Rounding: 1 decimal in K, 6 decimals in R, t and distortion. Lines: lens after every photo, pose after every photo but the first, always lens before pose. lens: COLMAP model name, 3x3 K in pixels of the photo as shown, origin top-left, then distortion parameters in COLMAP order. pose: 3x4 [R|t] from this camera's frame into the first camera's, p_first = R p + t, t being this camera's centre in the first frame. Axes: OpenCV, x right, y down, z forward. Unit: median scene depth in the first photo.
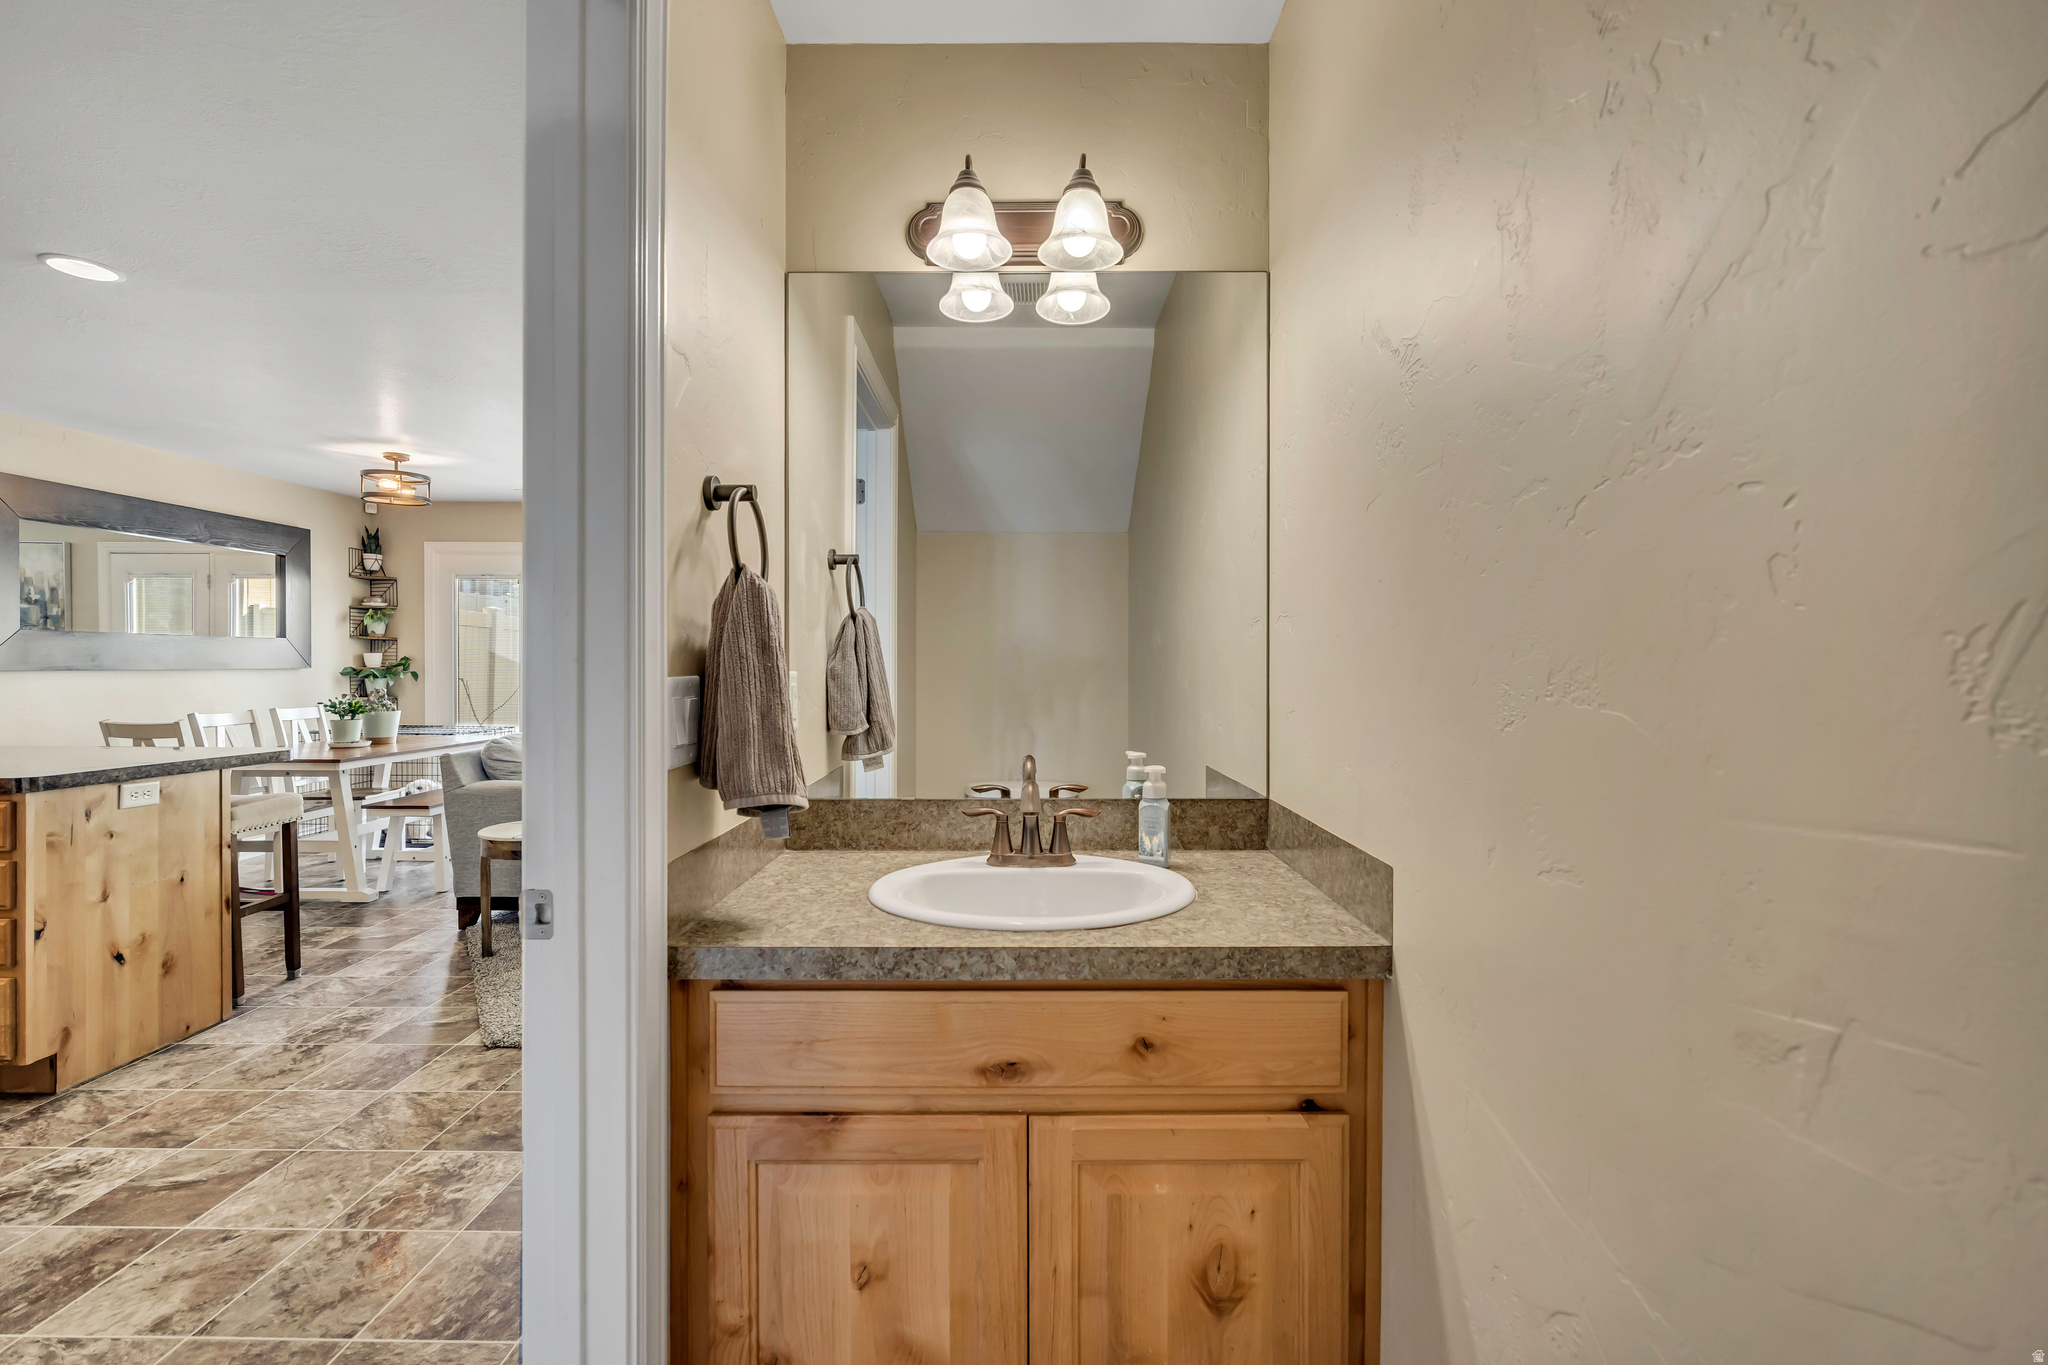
lens RADIAL K [[867.8, 0, 1021.9], [0, 867.8, 672.0], [0, 0, 1]] dist [-0.003681, -0.000035]
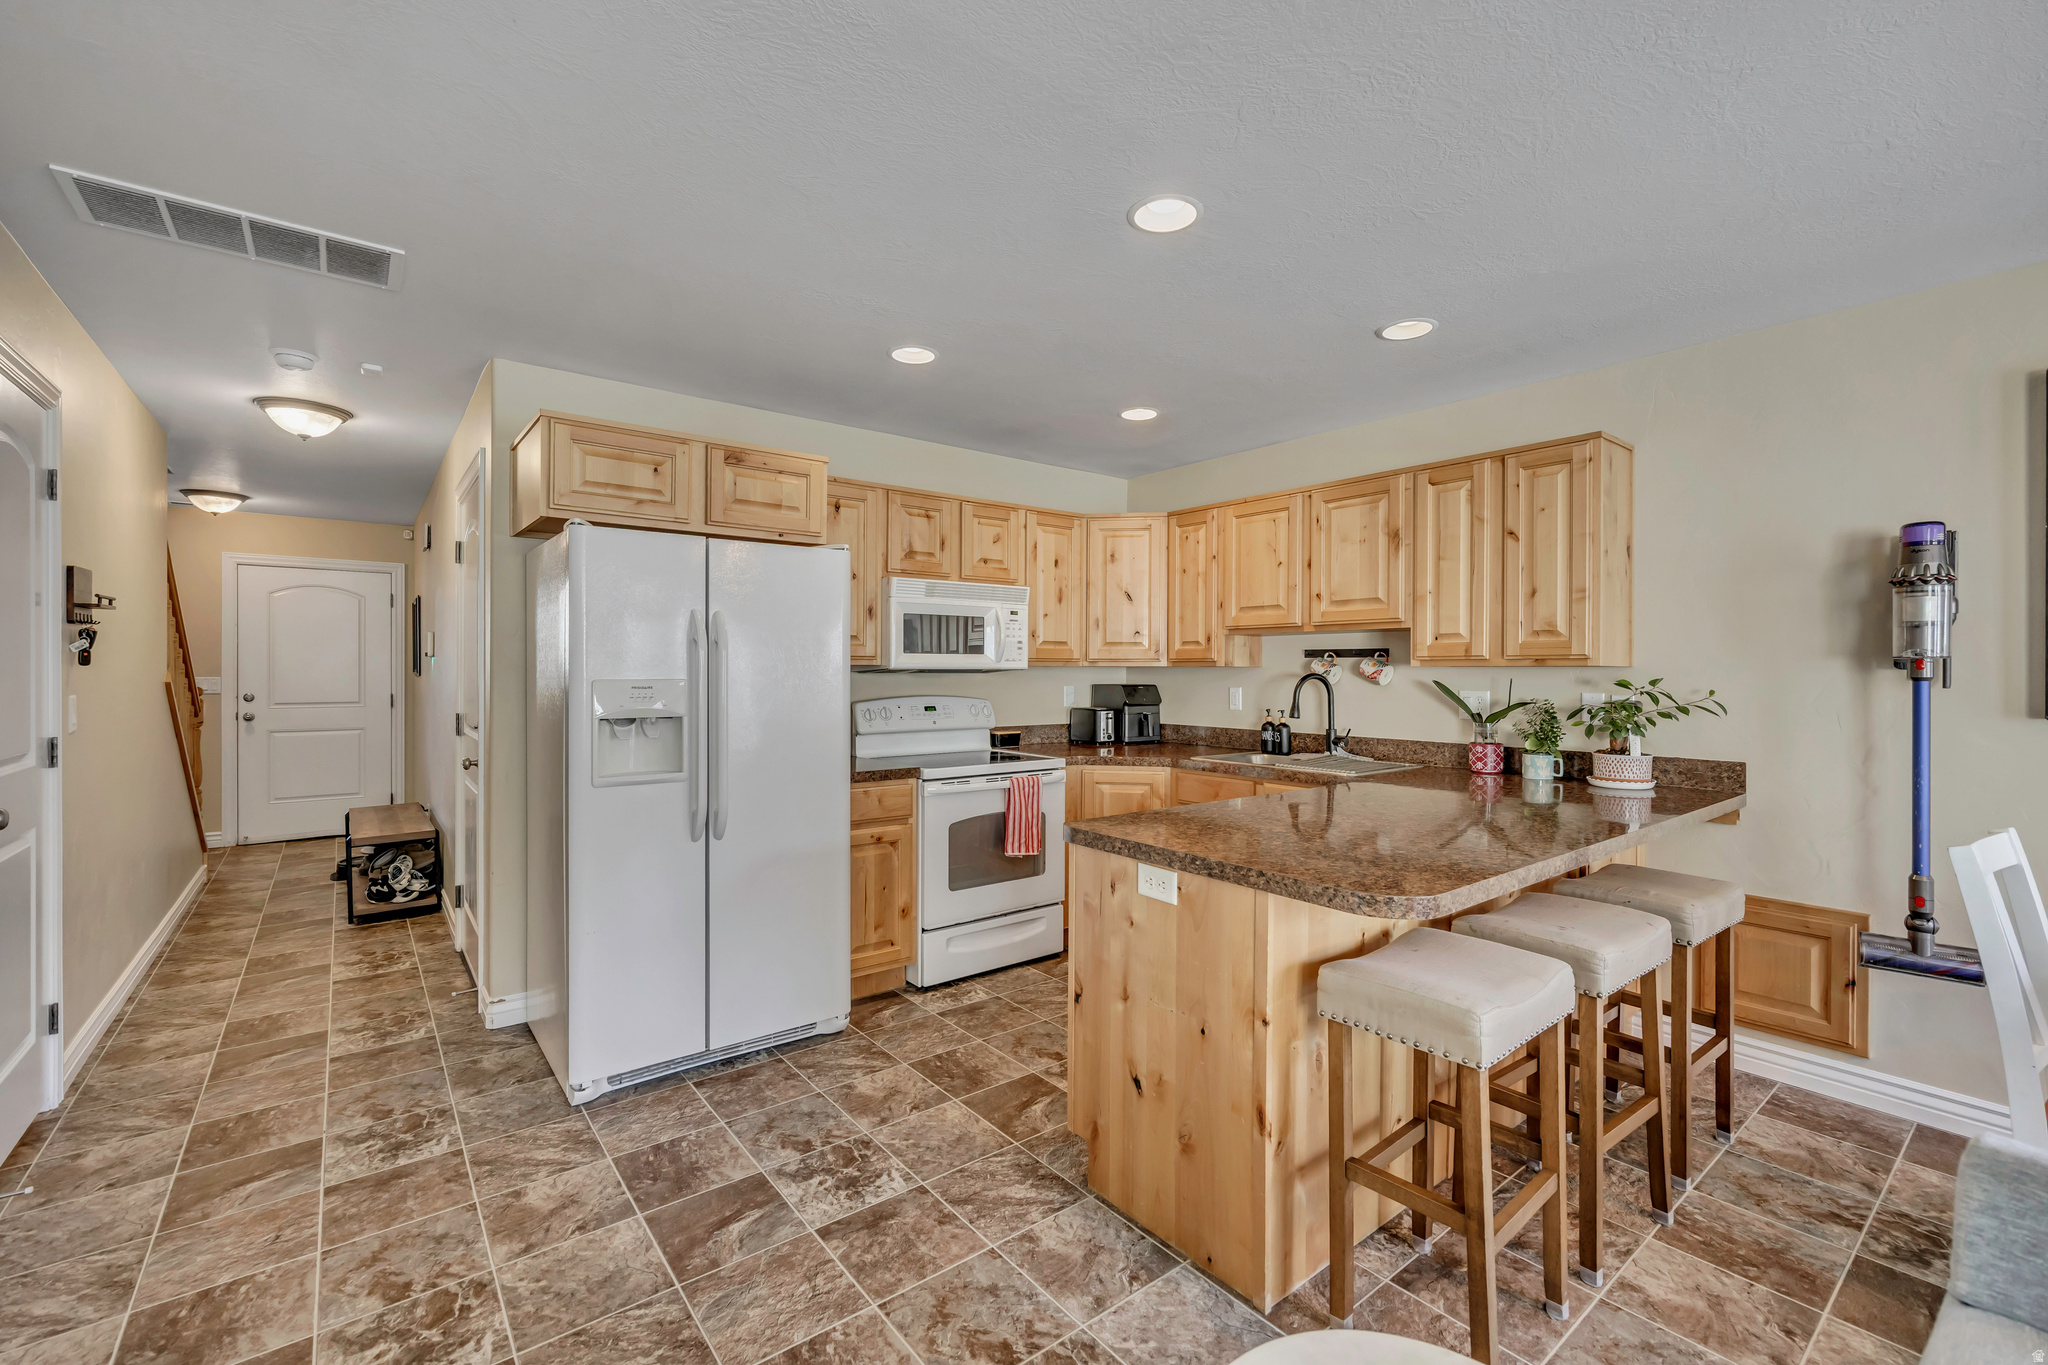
lens RADIAL K [[869.8, 0, 1021.4], [0, 869.8, 677.9], [0, 0, 1]] dist [-0.002581, 0.000009]
pose [[-0.786764, -0.000832, -0.617253, -0.313245], [-0.011230, 0.999853, 0.012966, -0.028554], [0.617152, 0.017133, -0.786658, 1.011658]]
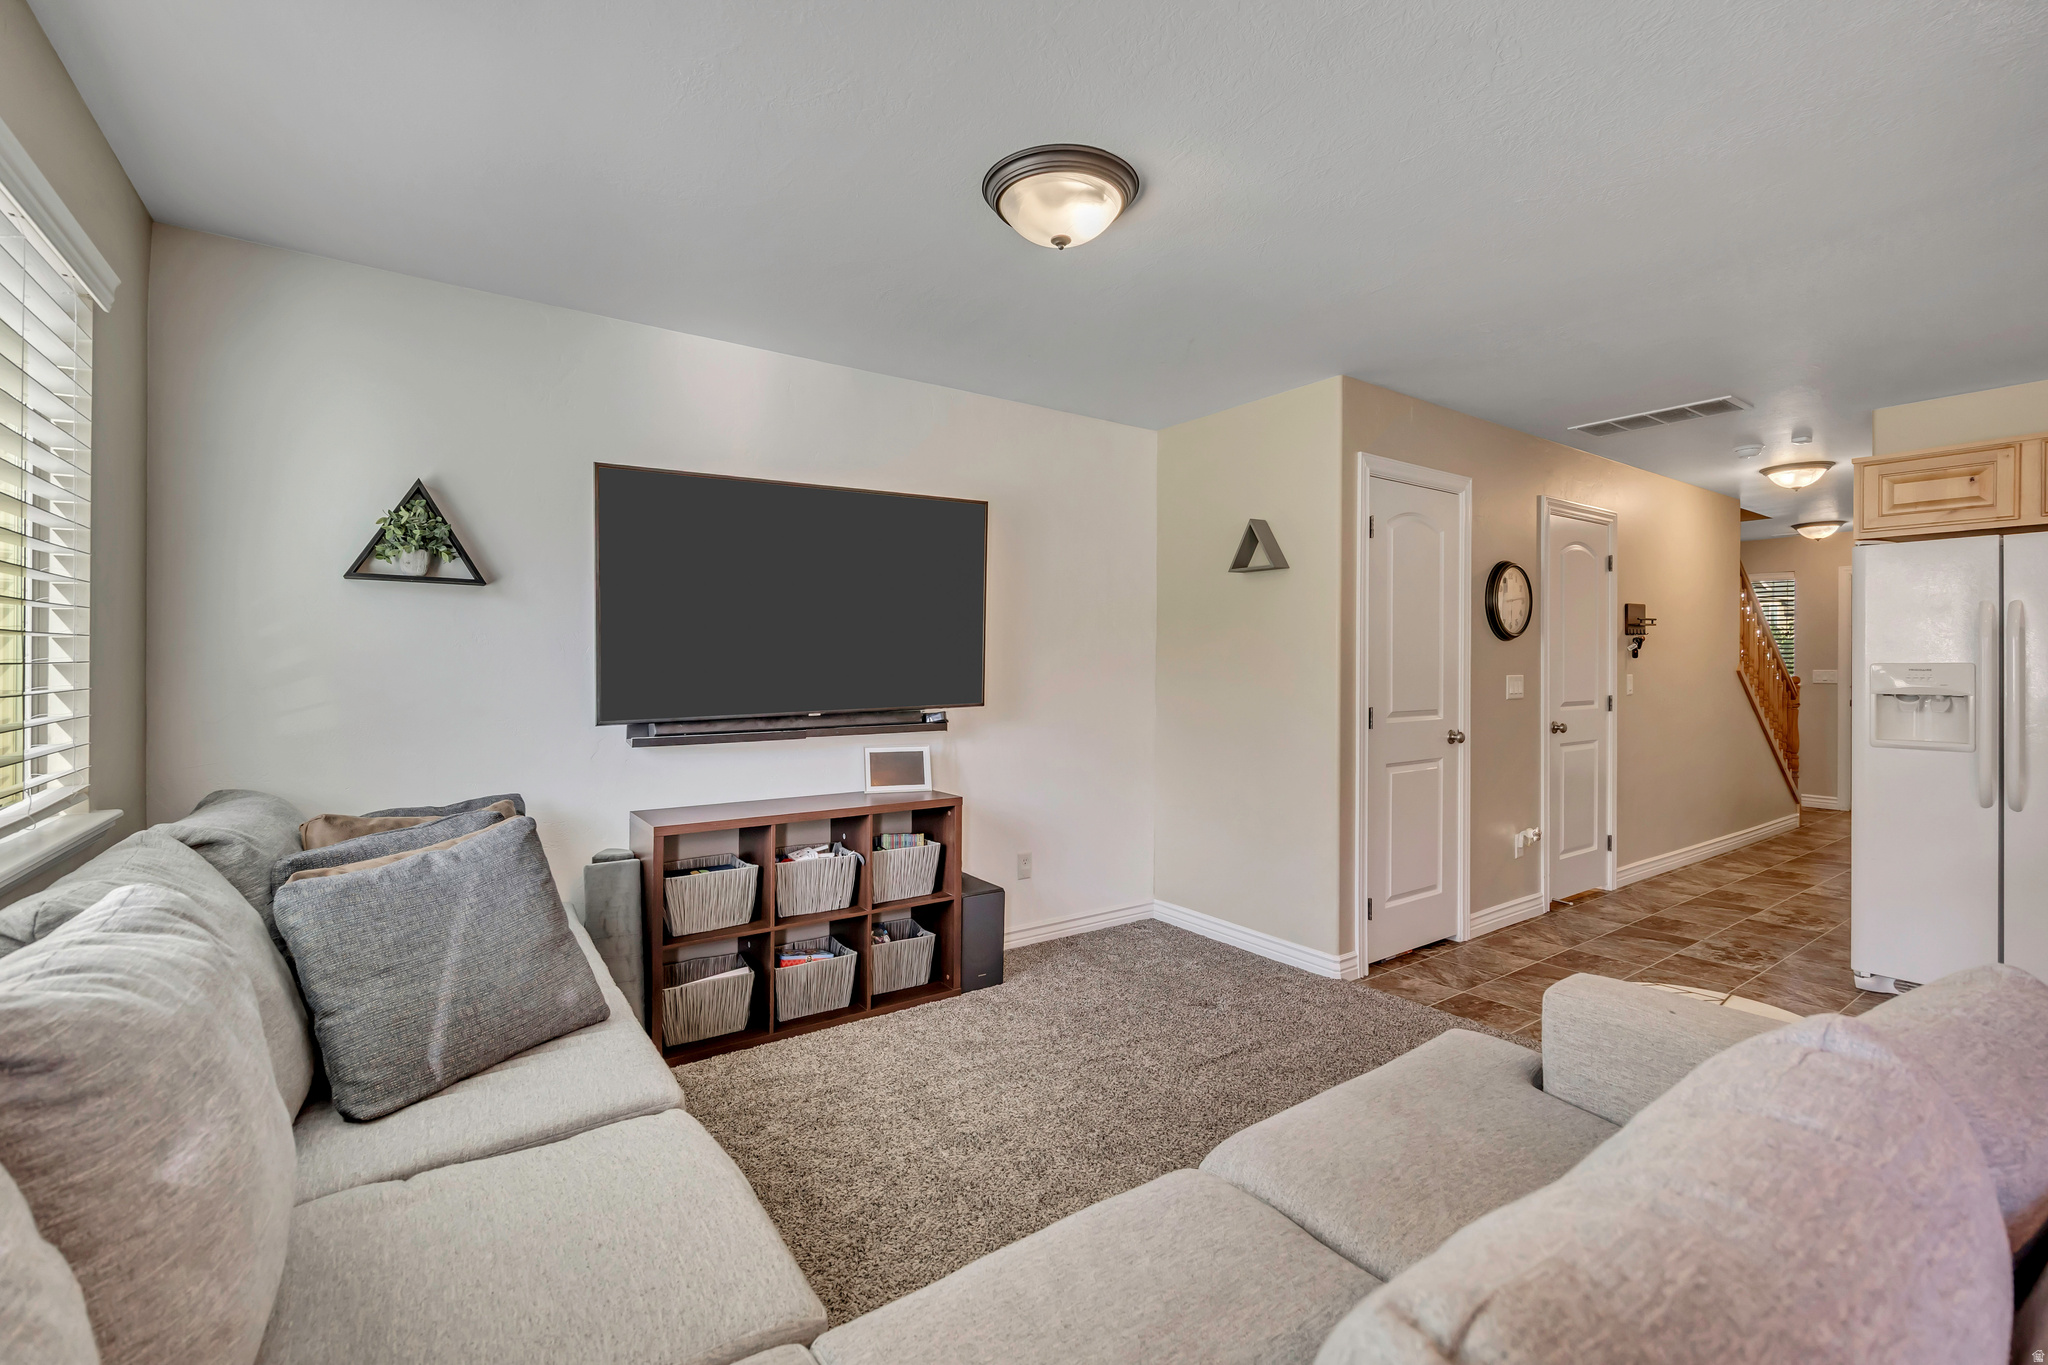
lens RADIAL K [[879.0, 0, 1018.3], [0, 879.0, 670.0], [0, 0, 1]] dist [-0.007263, 0.001099]
pose [[-0.577112, -0.006054, 0.816643, -0.670438], [0.004517, 0.999934, 0.010605, -0.021100], [-0.816653, 0.009809, -0.577046, 1.459993]]
